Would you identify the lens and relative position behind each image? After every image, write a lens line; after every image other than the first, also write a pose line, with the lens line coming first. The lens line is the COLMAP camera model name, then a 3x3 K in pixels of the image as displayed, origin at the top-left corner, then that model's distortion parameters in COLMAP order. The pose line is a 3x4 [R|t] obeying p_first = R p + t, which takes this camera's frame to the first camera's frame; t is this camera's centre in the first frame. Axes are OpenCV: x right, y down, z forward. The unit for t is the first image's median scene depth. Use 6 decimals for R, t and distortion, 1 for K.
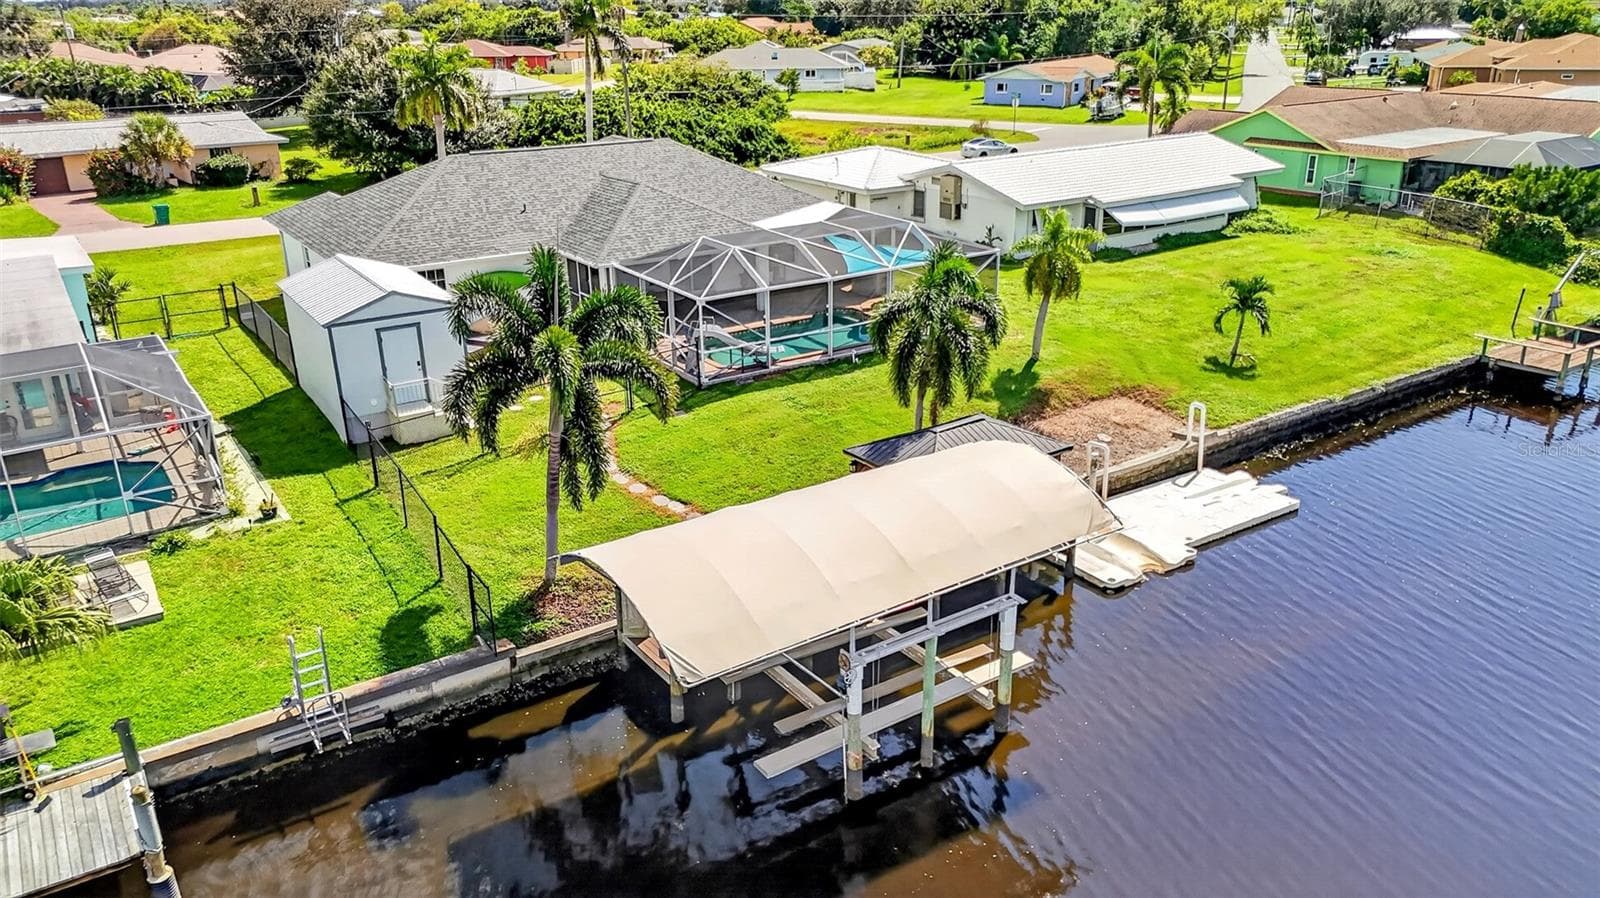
lens RADIAL K [[1148.7, 0, 811.8], [0, 1148.7, 443.4], [0, 0, 1]] dist [0.066198, -0.068916]
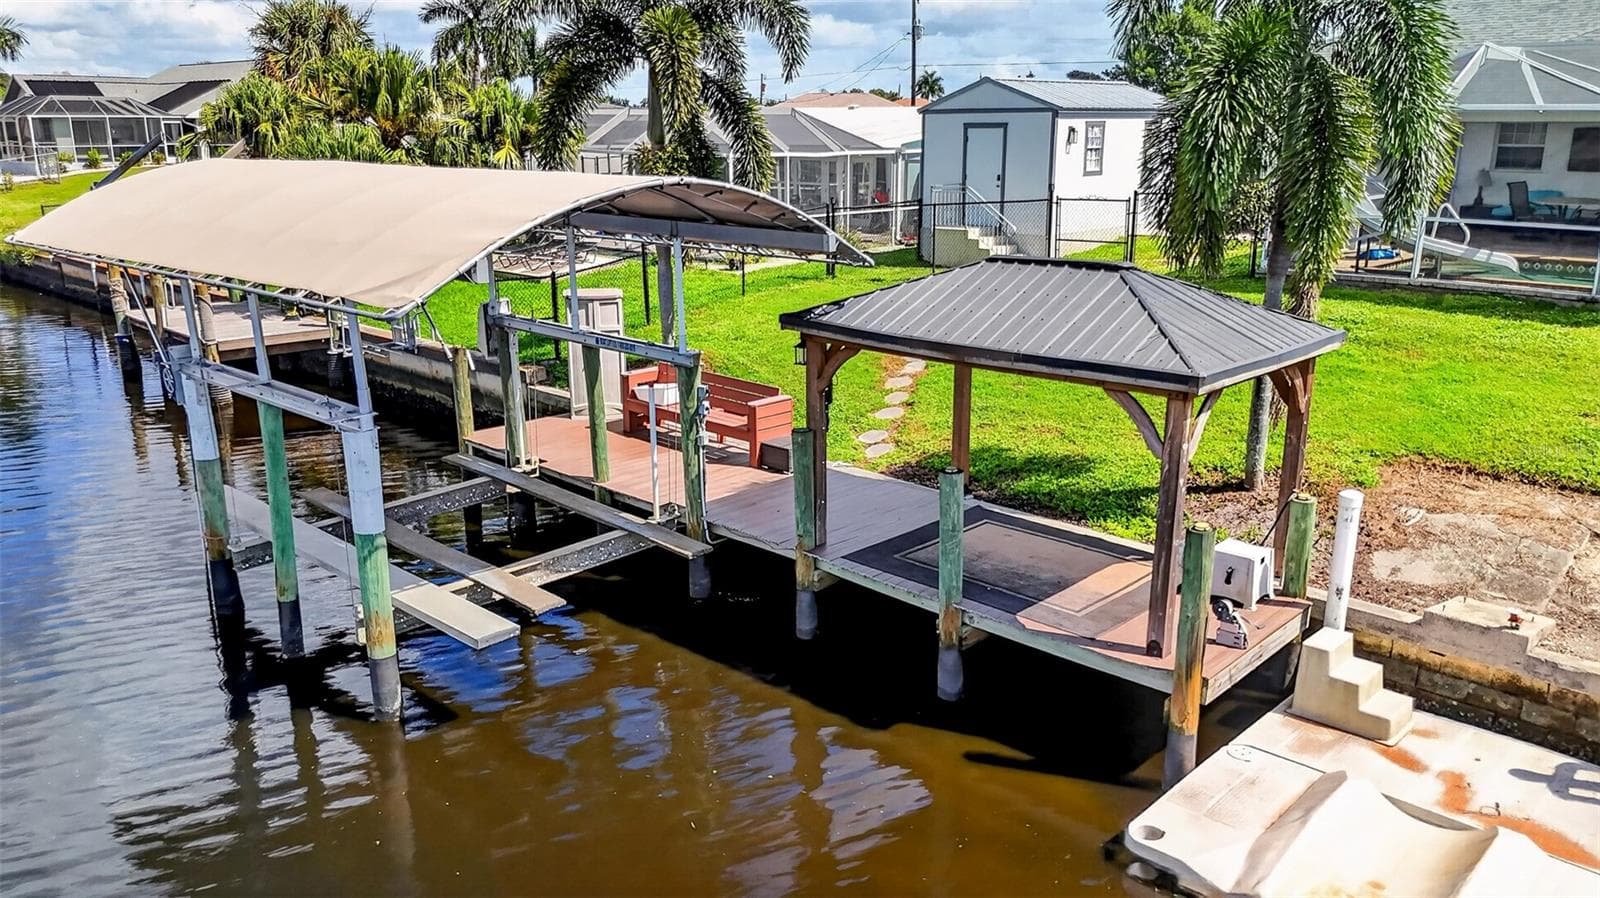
lens RADIAL K [[1176.8, 0, 800.0], [0, 1176.8, 449.0], [0, 0, 1]] dist [0.079564, -0.075013]
pose [[0.193143, 0.267683, -0.943950, 0.409850], [-0.352185, 0.916866, 0.187942, -0.001886], [0.915785, 0.296145, 0.271360, 0.631514]]
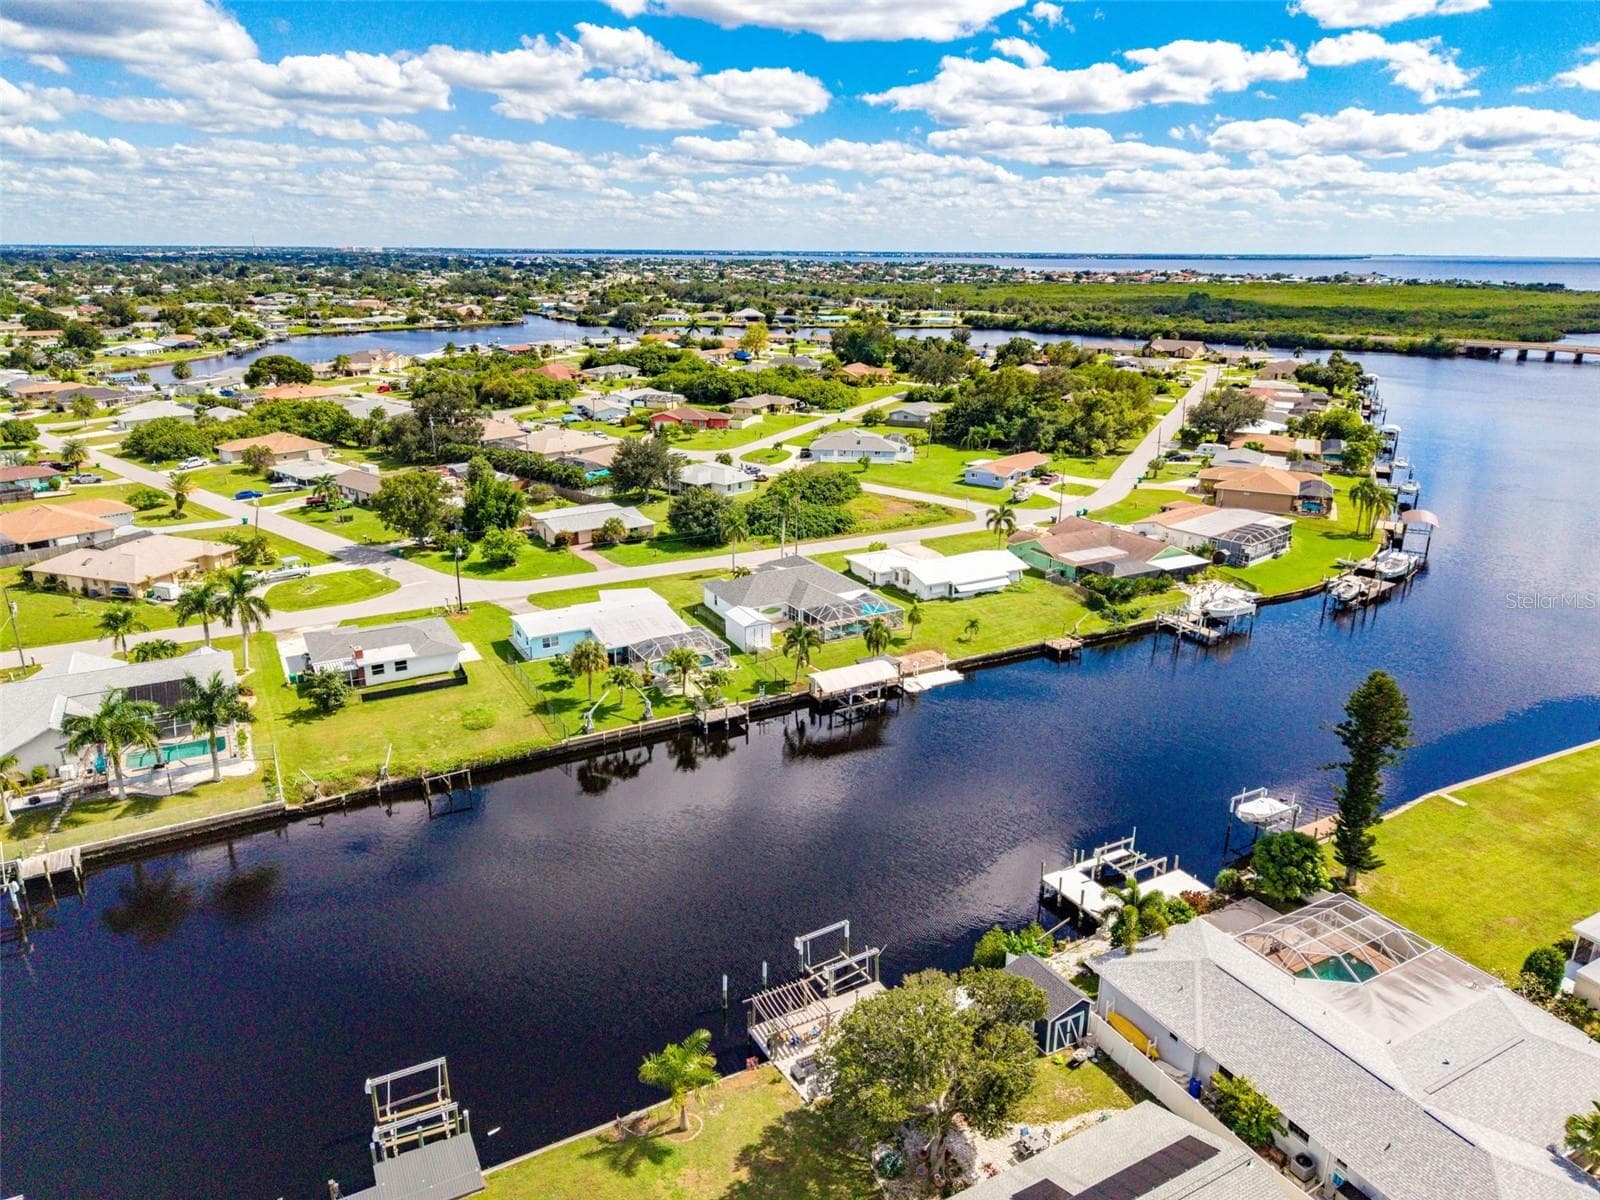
lens RADIAL K [[1092.1, 0, 805.6], [0, 1092.1, 547.4], [0, 0, 1]] dist [0.065752, -0.094526]
pose [[0.995423, 0.044241, -0.084710, 0.149139], [-0.051911, 0.994535, -0.090589, -0.029722], [0.080240, 0.094571, 0.992279, -2.802339]]
